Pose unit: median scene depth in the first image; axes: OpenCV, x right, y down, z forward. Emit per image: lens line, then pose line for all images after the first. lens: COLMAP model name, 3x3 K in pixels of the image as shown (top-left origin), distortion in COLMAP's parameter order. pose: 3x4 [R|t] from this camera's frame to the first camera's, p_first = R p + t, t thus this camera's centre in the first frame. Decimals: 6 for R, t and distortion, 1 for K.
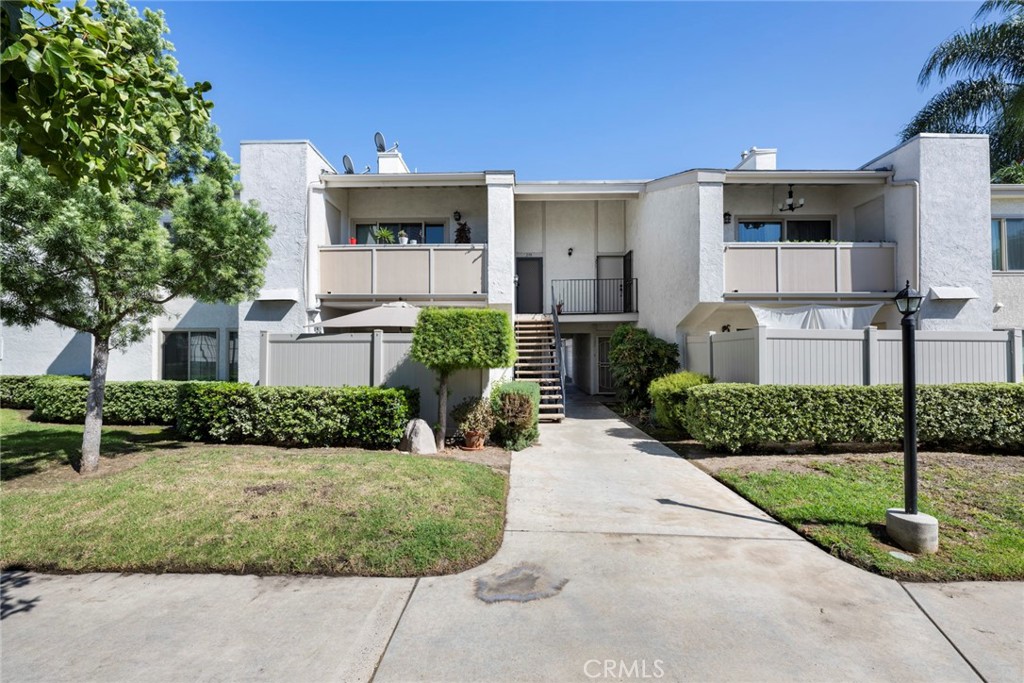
lens RADIAL K [[411.8, 0, 512.0], [0, 411.8, 341.5], [0, 0, 1]] dist [0.000061, -0.000008]
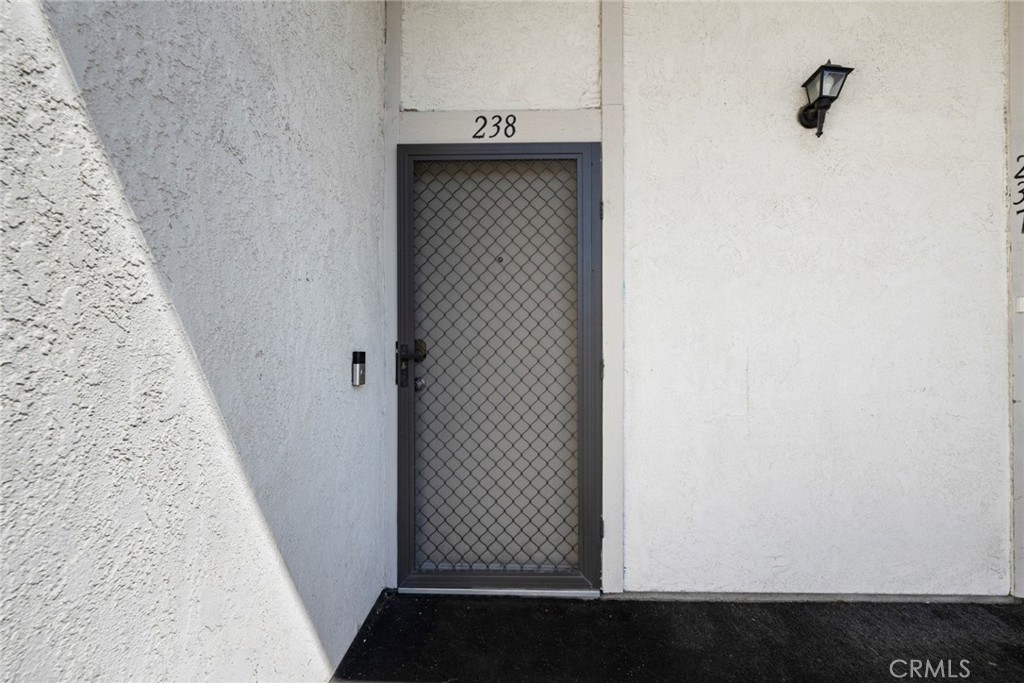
lens RADIAL K [[410.2, 0, 512.0], [0, 410.2, 341.5], [0, 0, 1]] dist [0.000163, 0.000010]
pose [[0.999994, -0.003401, 0.000218, 0.106735], [0.003397, 0.999858, 0.016497, -0.326083], [-0.000275, -0.016496, 0.999864, 1.977995]]
